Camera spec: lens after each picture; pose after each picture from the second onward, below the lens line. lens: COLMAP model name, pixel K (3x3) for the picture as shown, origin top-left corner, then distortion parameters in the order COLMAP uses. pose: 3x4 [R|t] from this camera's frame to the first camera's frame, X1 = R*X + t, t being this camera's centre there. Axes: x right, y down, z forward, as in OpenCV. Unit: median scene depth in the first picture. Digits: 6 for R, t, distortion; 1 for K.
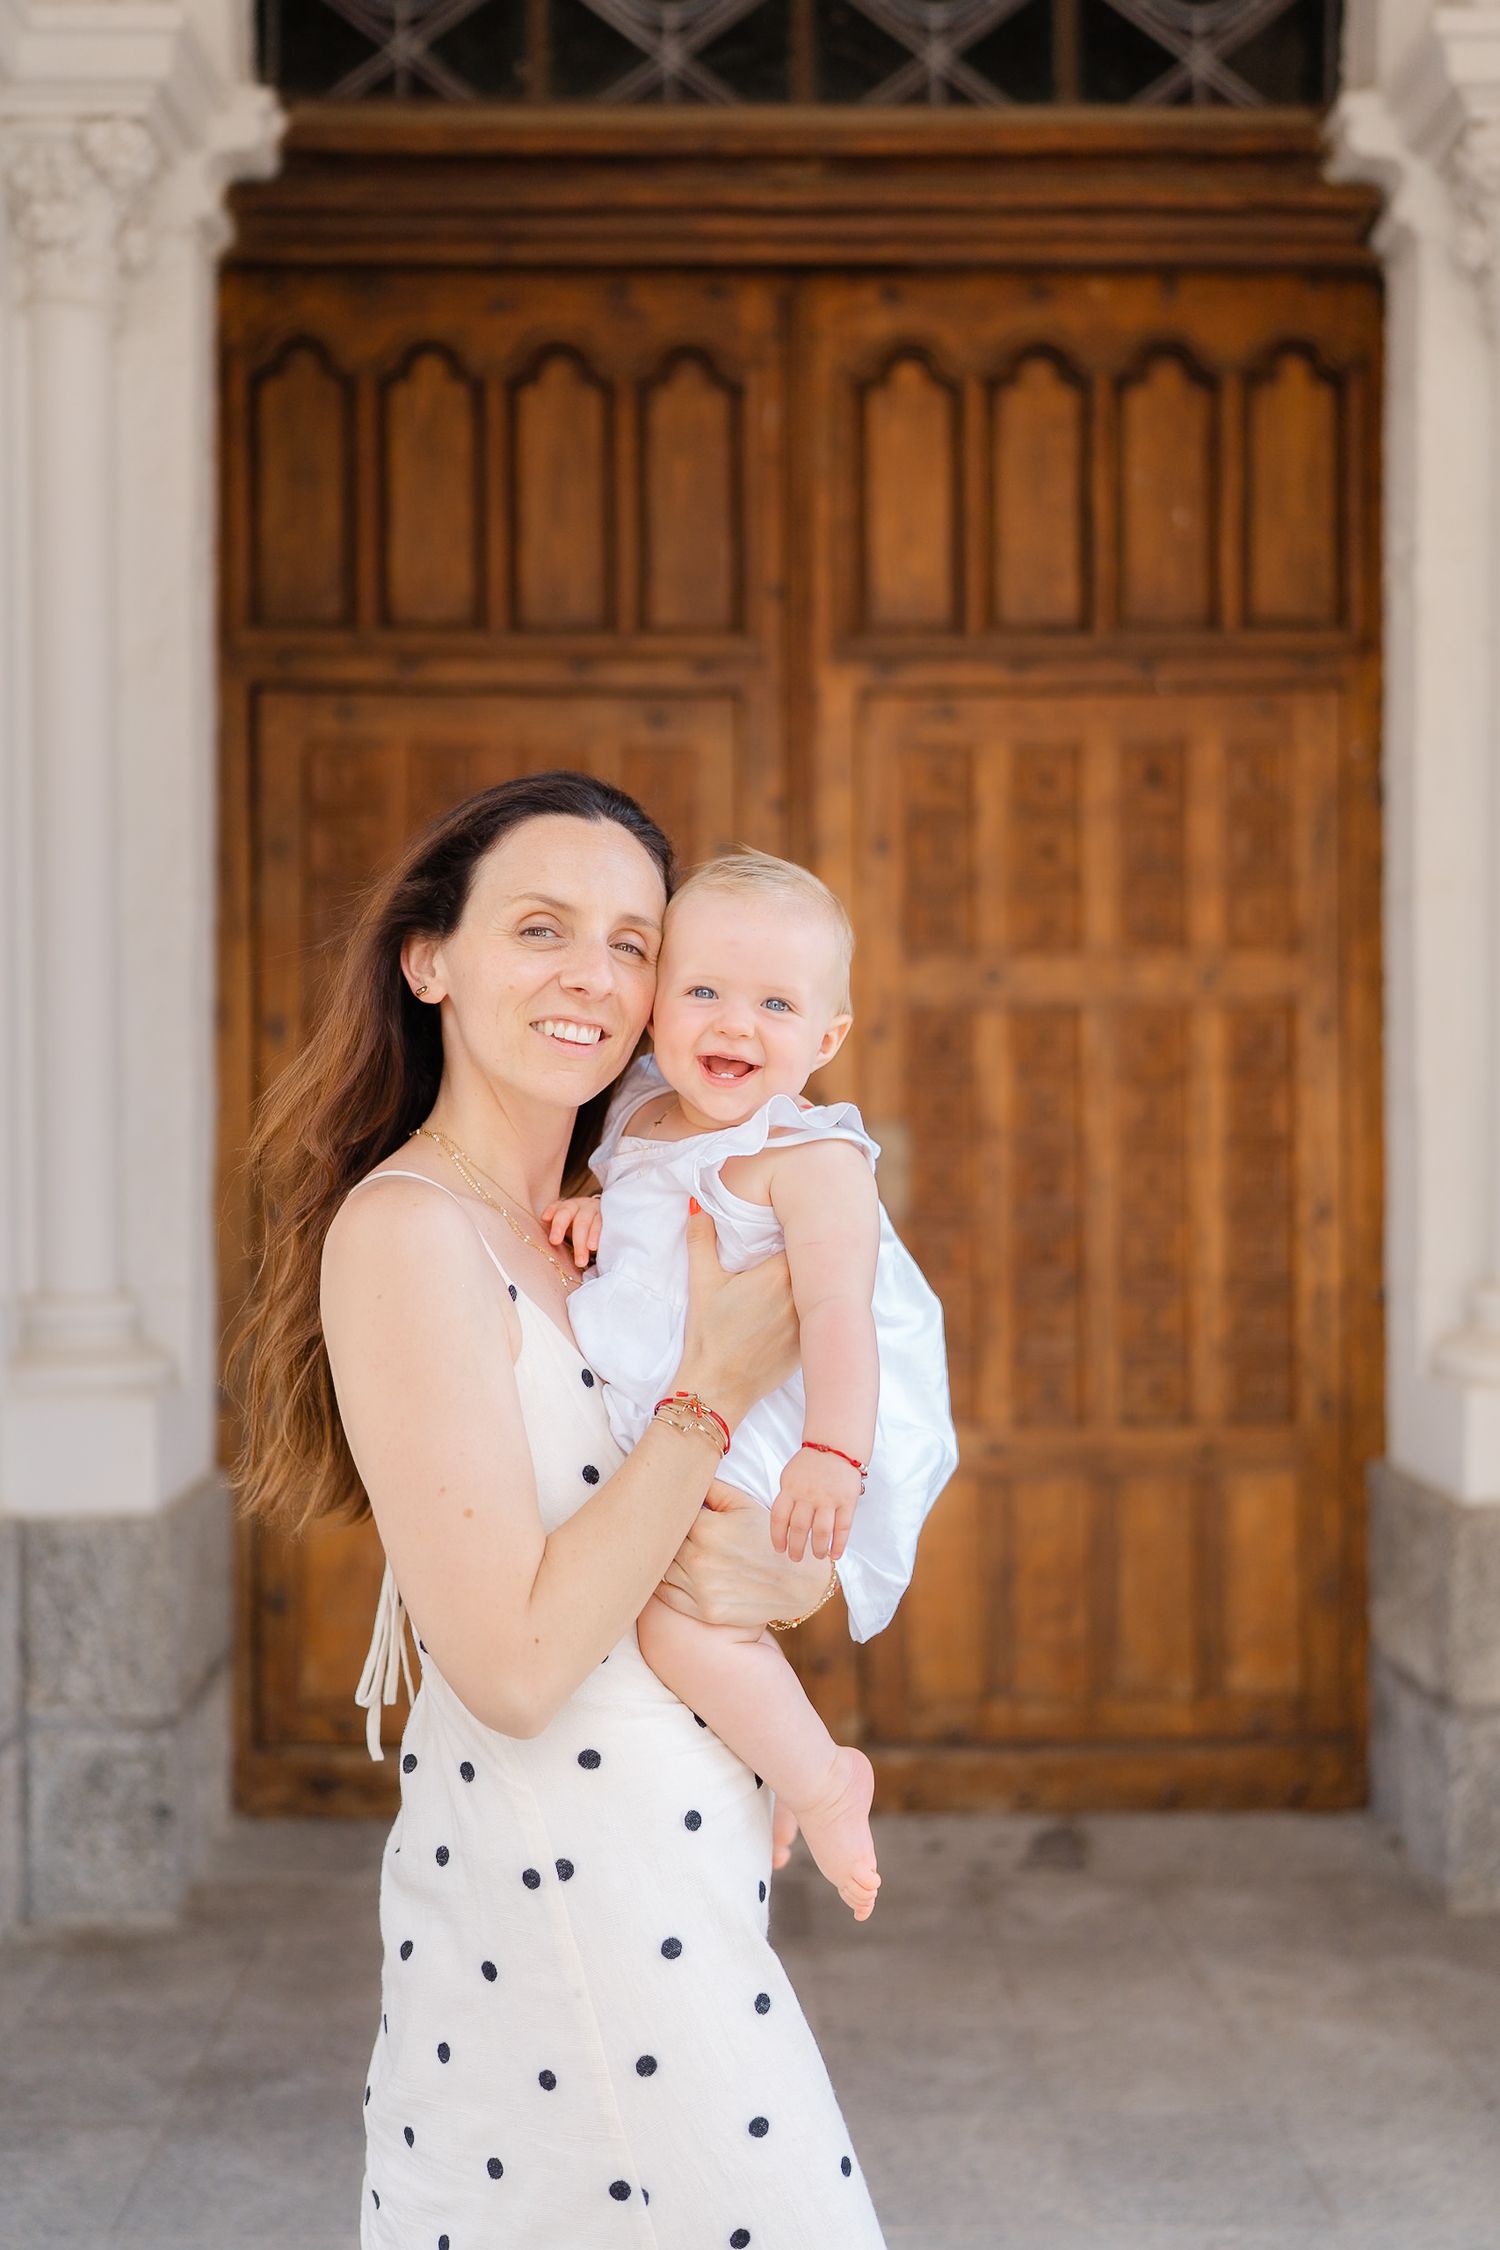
lens RADIAL K [[2204.3, 0, 748.9], [0, 2204.3, 1144.6], [0, 0, 1]] dist [0.012225, 0.000000]
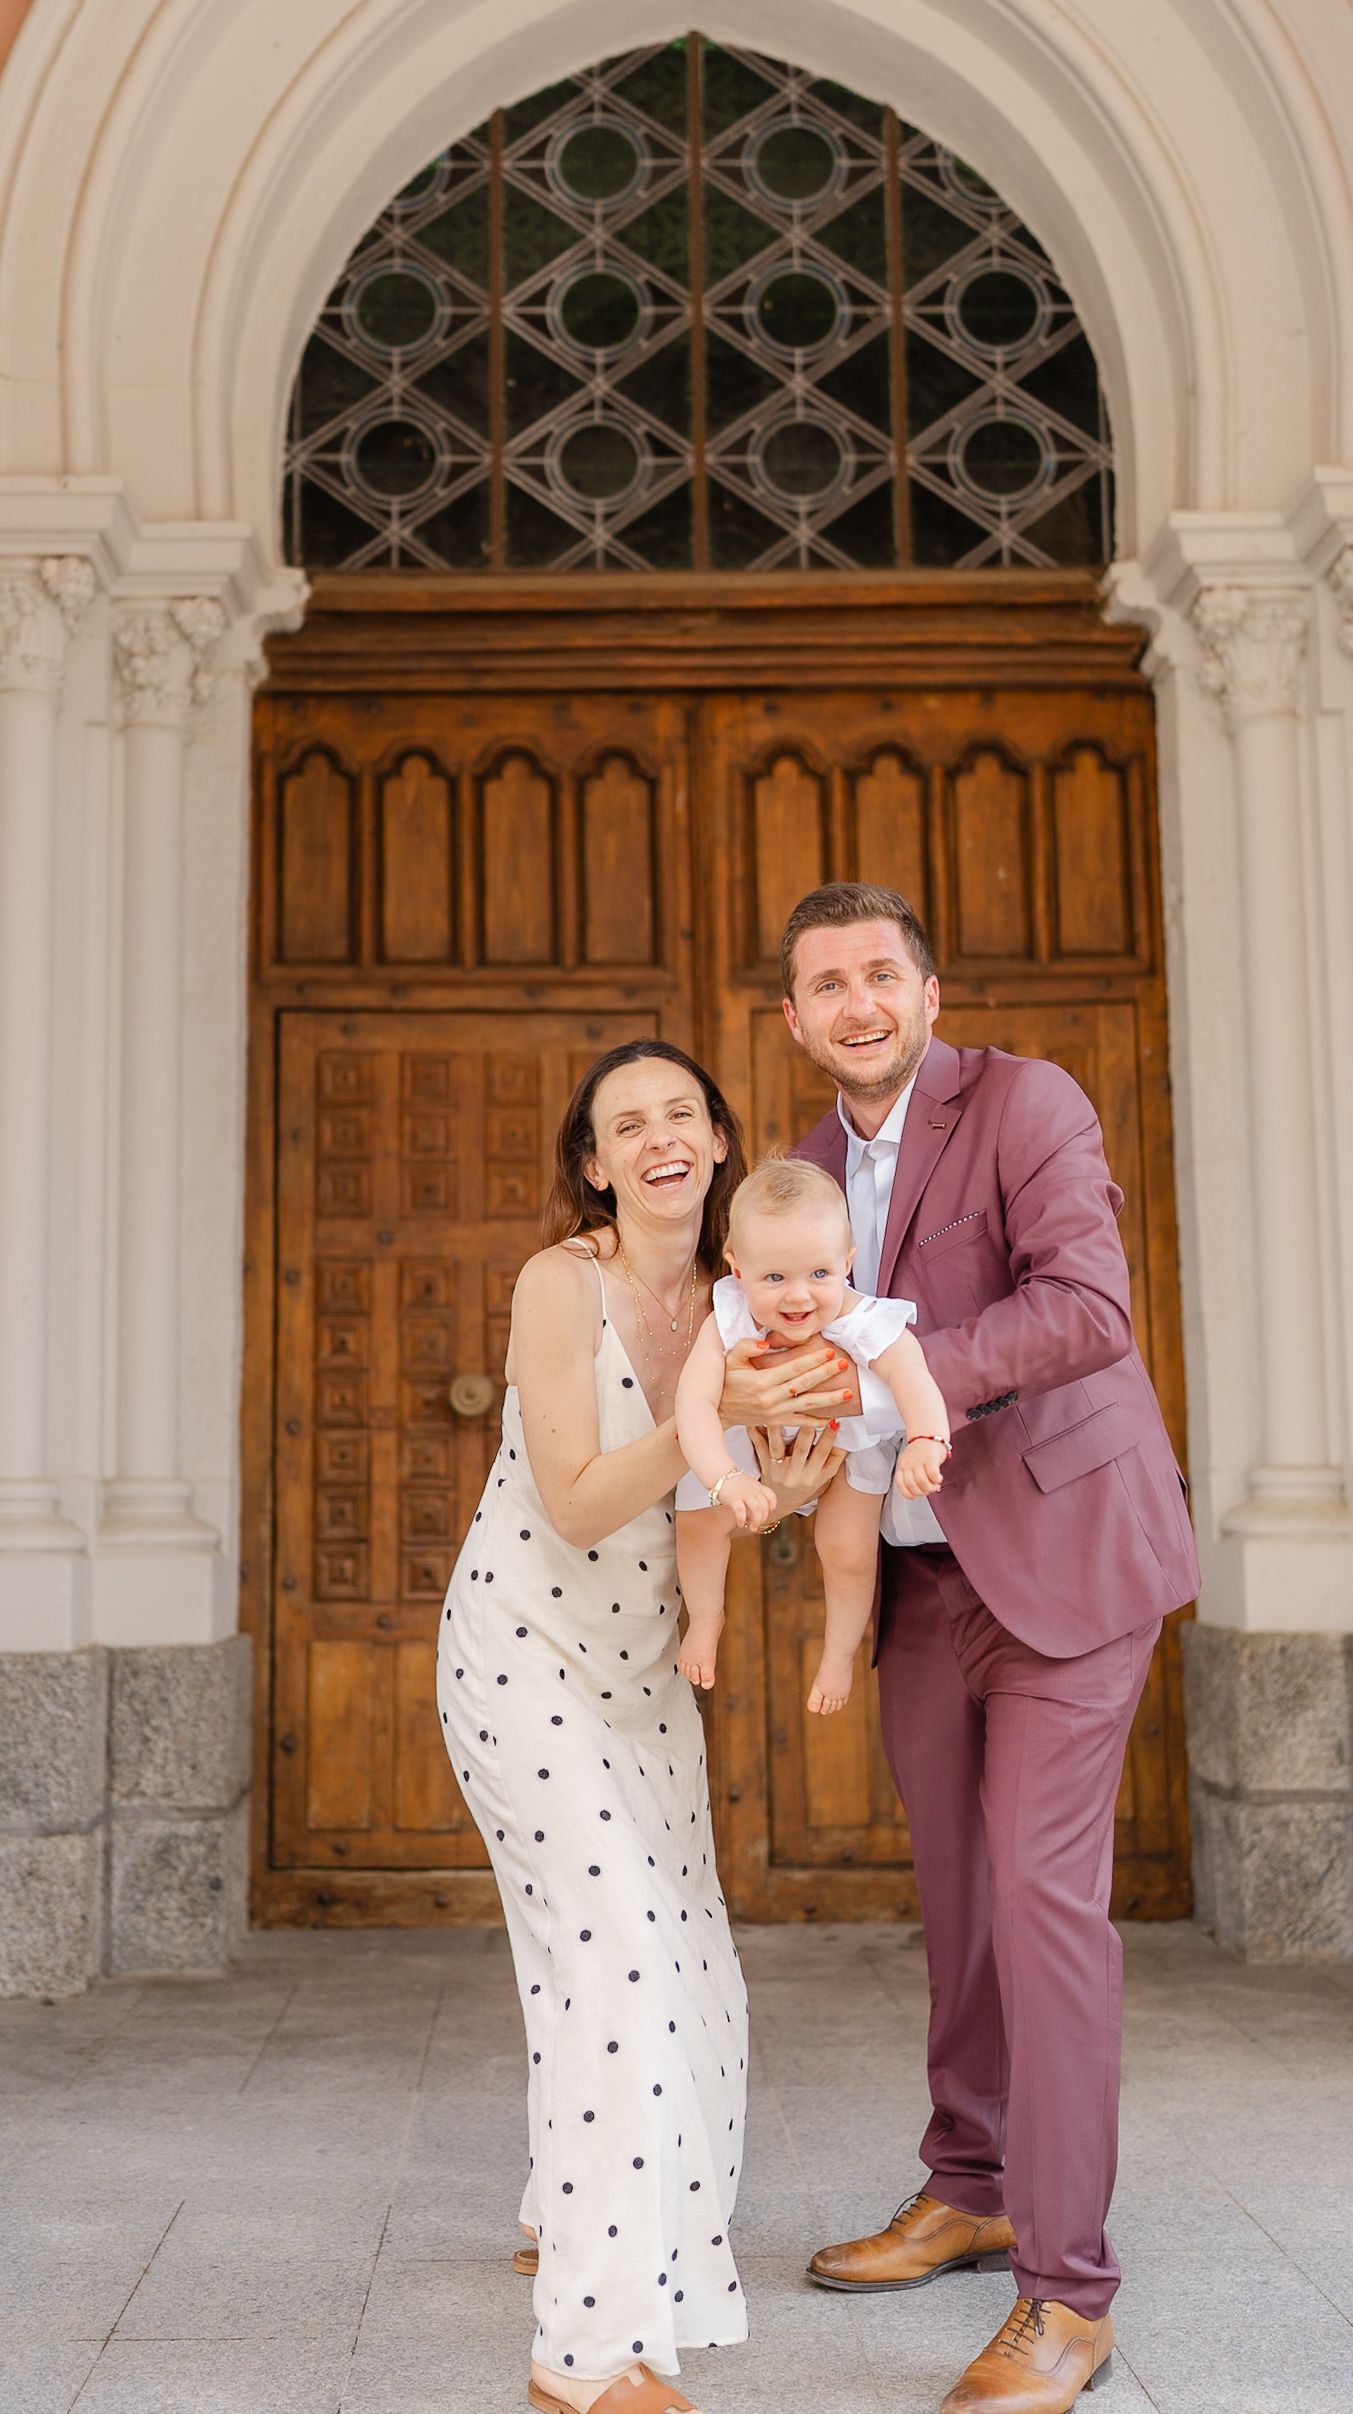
lens RADIAL K [[2264.4, 0, 622.1], [0, 2264.4, 1172.3], [0, 0, 1]] dist [0.014270, 0.000000]
pose [[0.999949, -0.009470, -0.003404, -0.021747], [0.008895, 0.989948, -0.141150, 0.071466], [0.004706, 0.141112, 0.989982, -0.280856]]
